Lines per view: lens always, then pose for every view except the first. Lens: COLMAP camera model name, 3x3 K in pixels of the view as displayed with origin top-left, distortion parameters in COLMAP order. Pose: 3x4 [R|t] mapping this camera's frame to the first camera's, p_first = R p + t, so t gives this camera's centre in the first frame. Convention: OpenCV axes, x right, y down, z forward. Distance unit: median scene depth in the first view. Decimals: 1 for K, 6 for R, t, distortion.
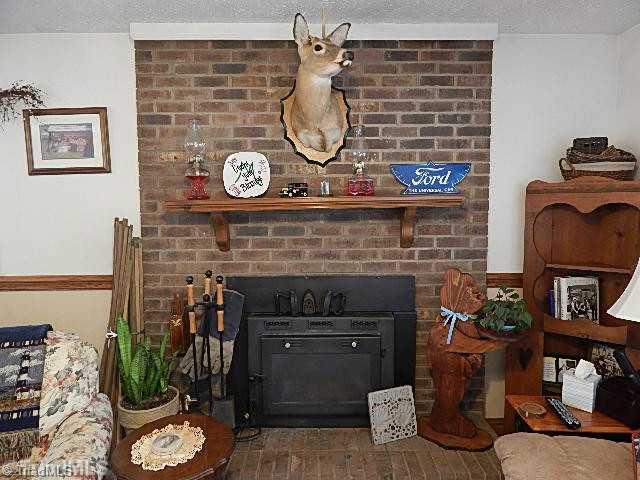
lens RADIAL K [[423.4, 0, 319.7], [0, 423.4, 238.0], [0, 0, 1]] dist [-0.007549, -0.001085]
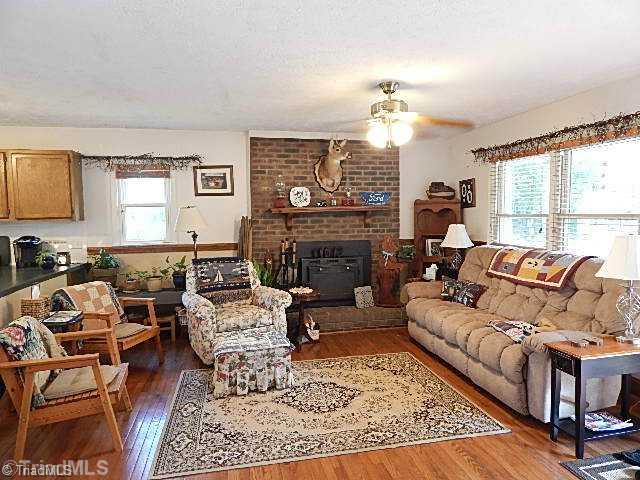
lens RADIAL K [[423.4, 0, 319.7], [0, 423.4, 238.0], [0, 0, 1]] dist [-0.007549, -0.001085]
pose [[0.979446, -0.017535, 0.200943, -0.527959], [0.021839, 0.999577, -0.019223, 0.119163], [-0.200521, 0.023216, 0.979414, -1.253657]]
